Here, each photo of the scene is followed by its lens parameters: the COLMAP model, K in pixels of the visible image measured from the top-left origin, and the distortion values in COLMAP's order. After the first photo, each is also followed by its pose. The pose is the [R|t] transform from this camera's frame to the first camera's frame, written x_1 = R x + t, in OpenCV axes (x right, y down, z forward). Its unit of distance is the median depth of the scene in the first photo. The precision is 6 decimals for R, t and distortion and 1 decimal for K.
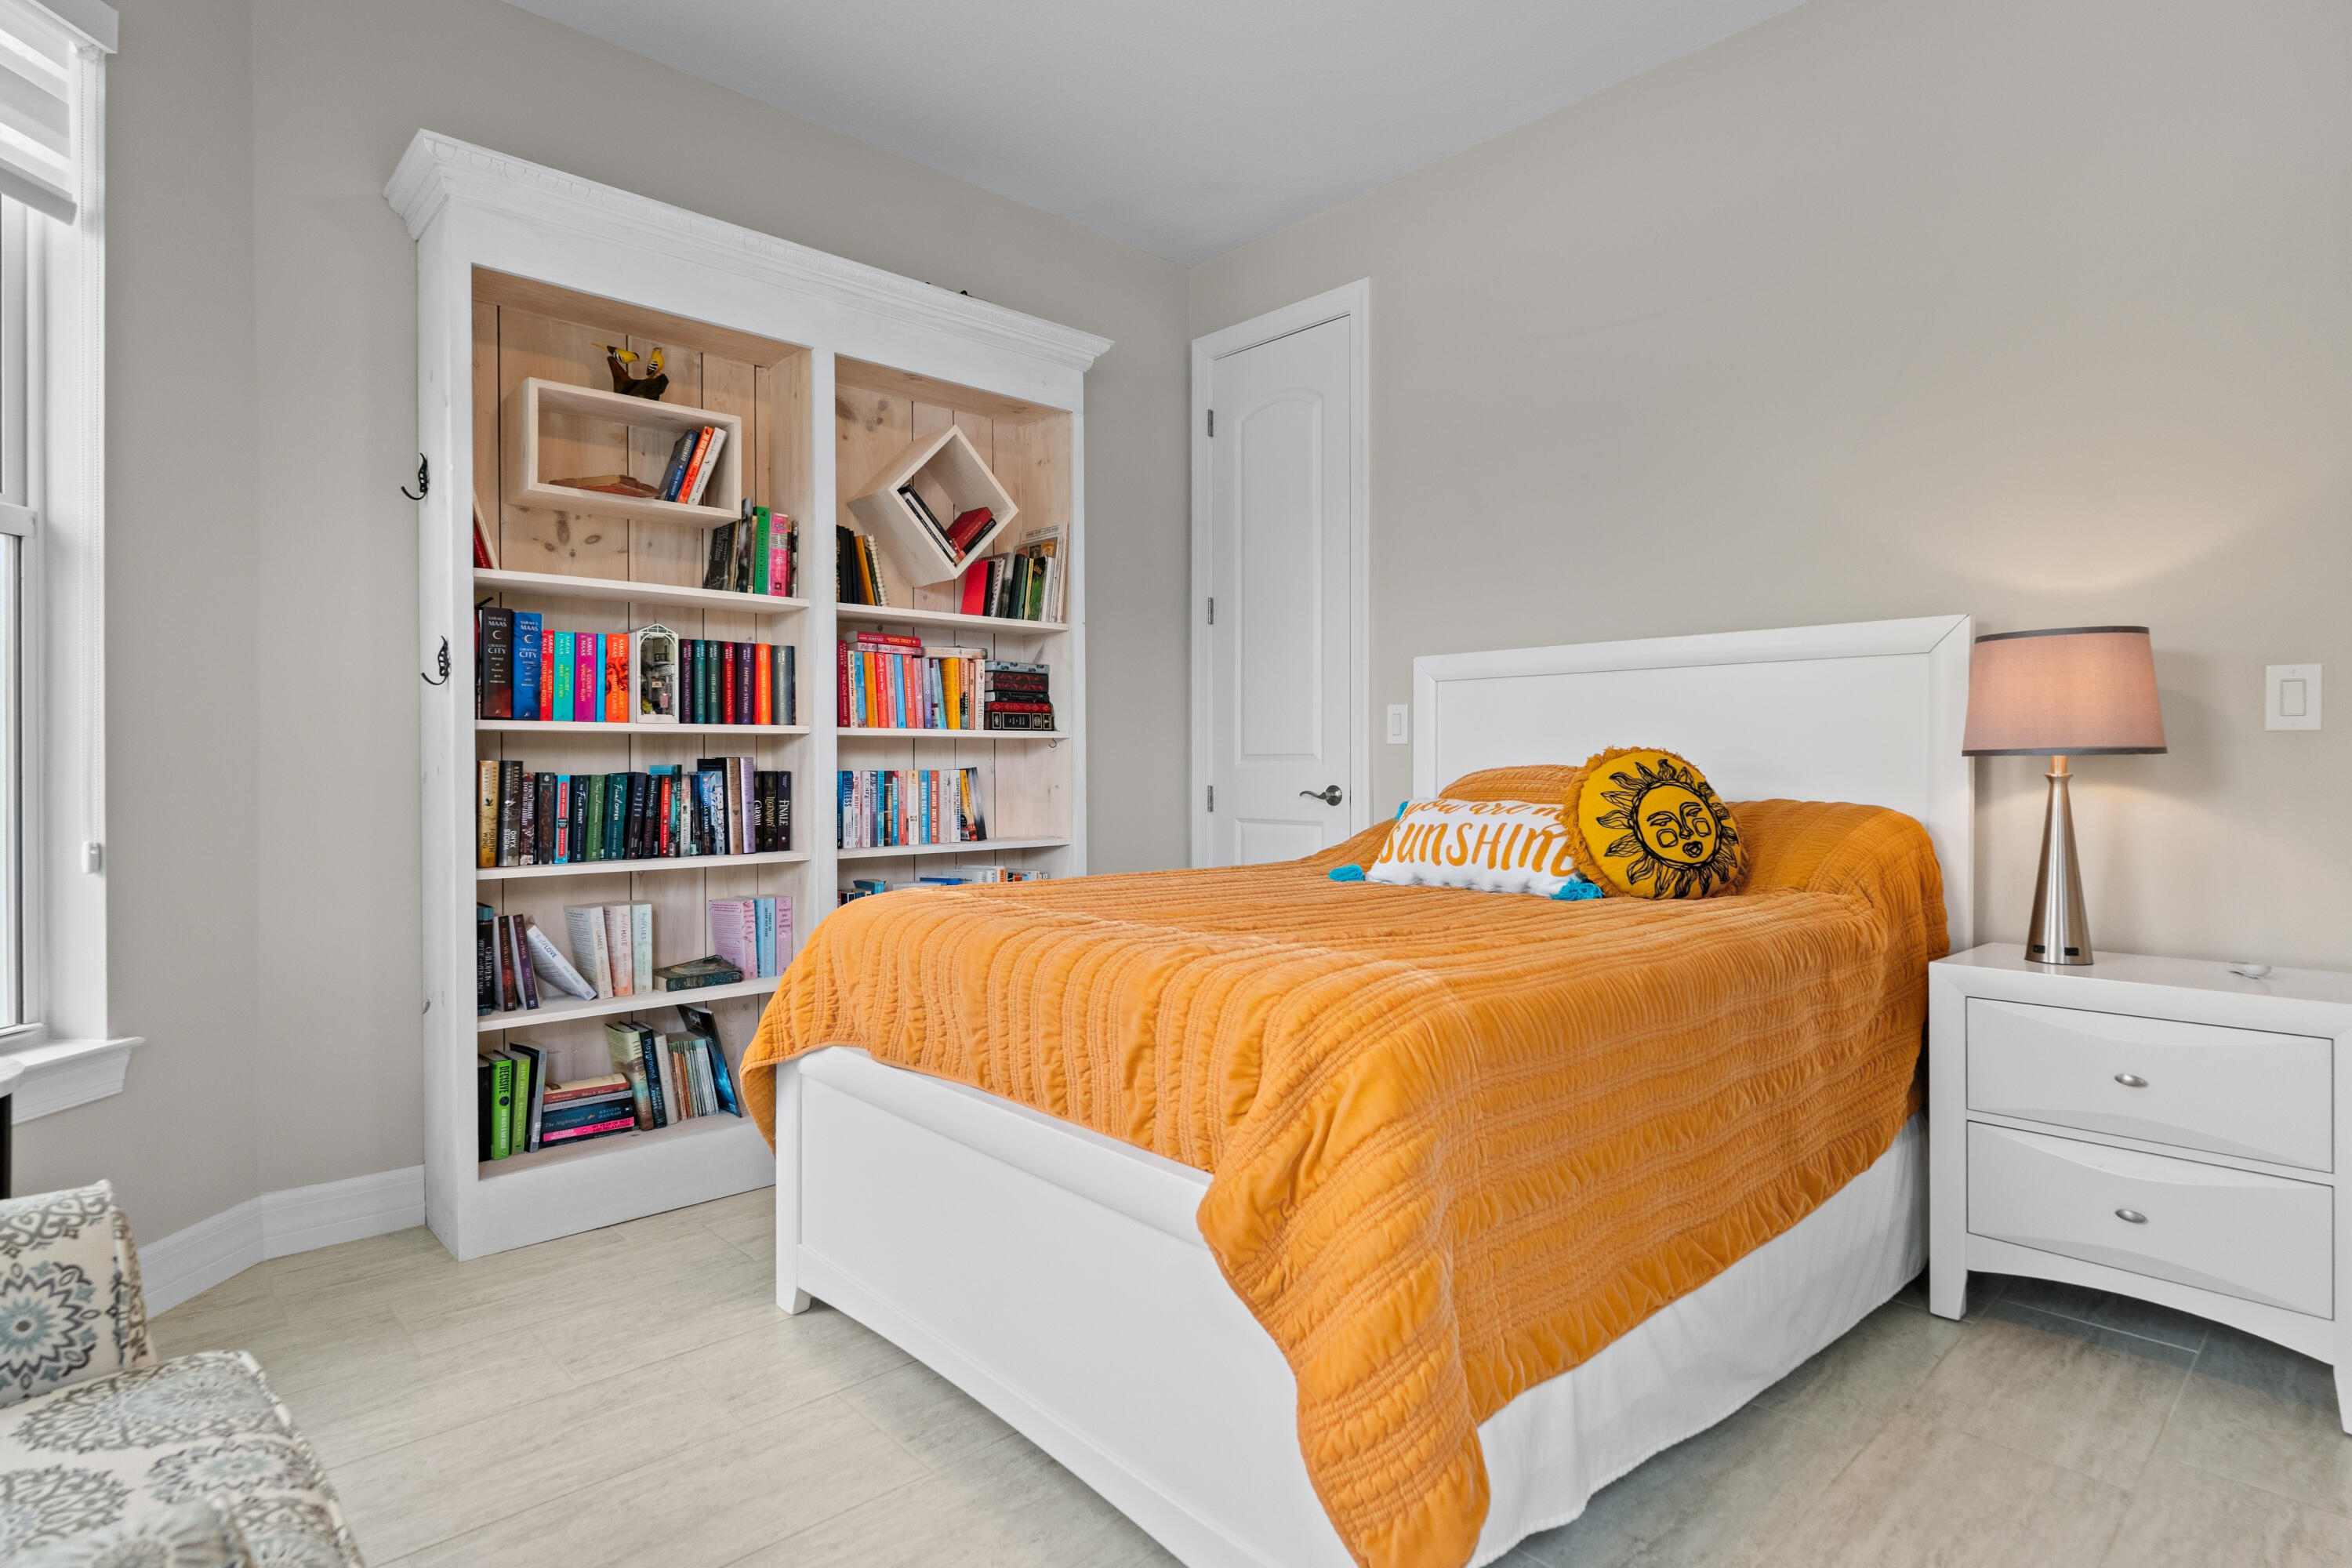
lens RADIAL K [[1217.4, 0, 1177.7], [0, 1217.4, 788.2], [0, 0, 1]] dist [-0.003132, -0.002697]
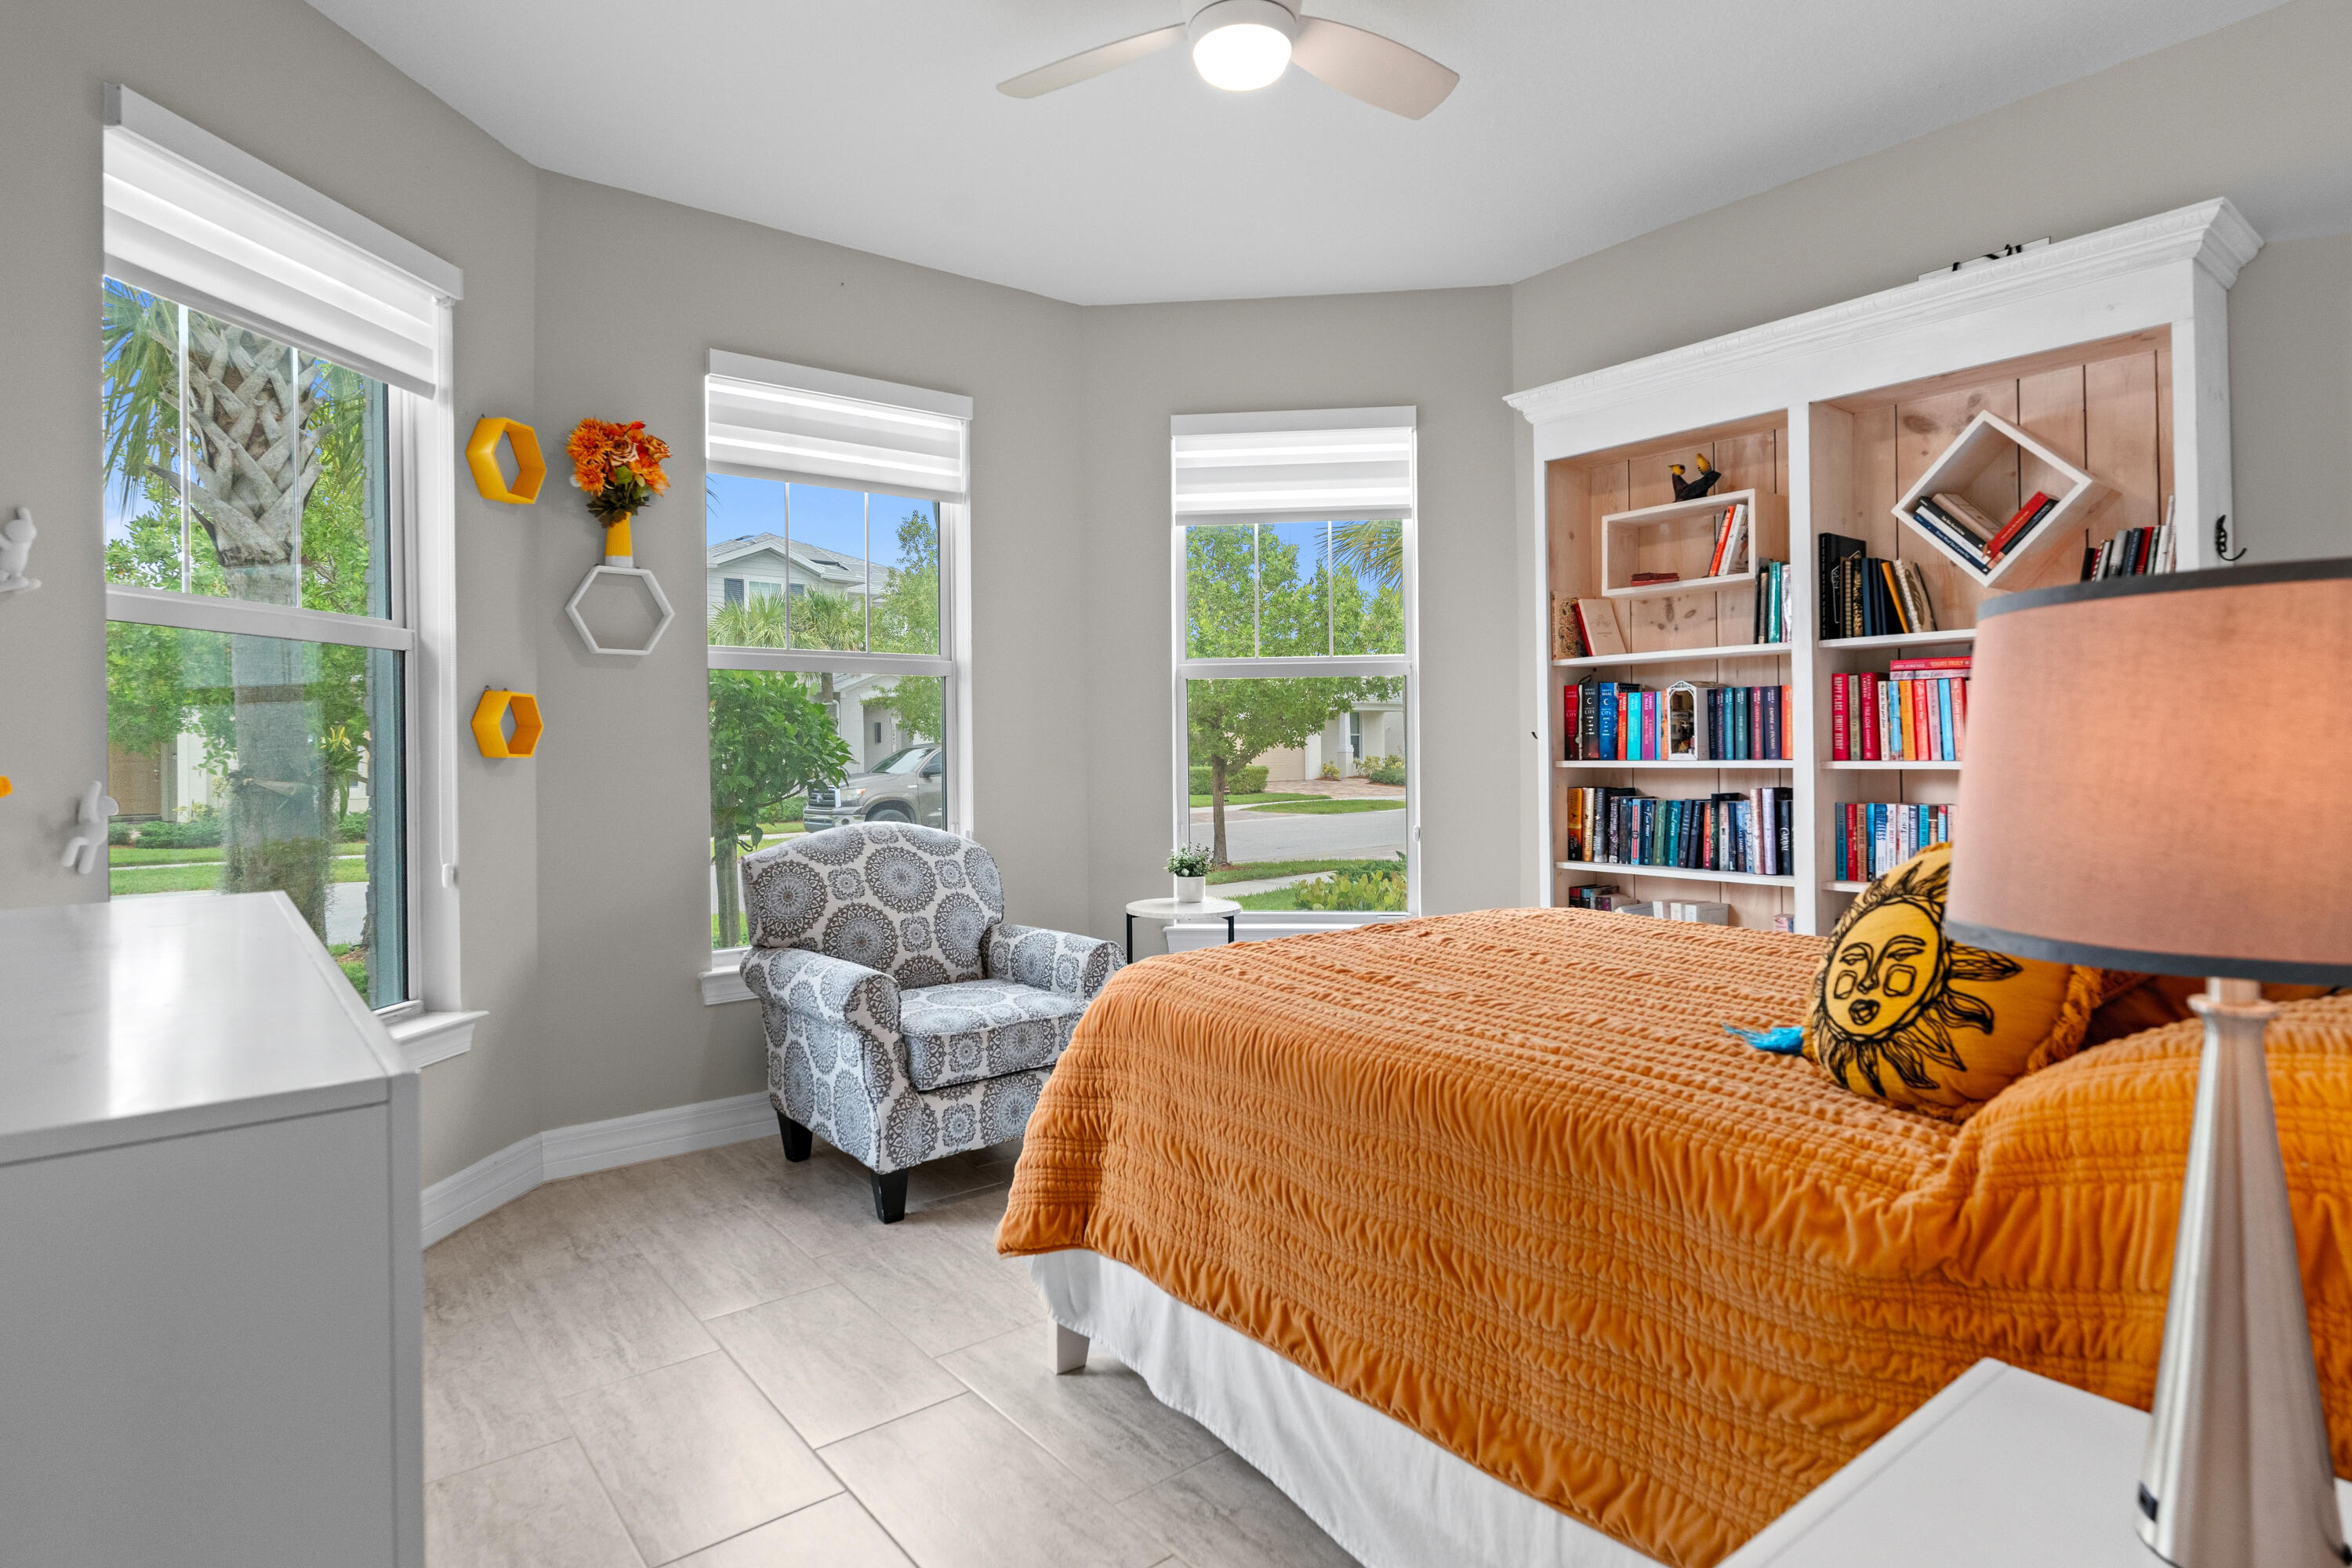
lens RADIAL K [[1217.4, 0, 1175.9], [0, 1217.4, 780.1], [0, 0, 1]] dist [-0.003132, -0.002697]
pose [[-0.068658, 0.028256, -0.997240, 0.838075], [-0.008387, 0.999547, 0.028898, -0.063869], [0.997605, 0.010348, -0.068389, 0.558275]]
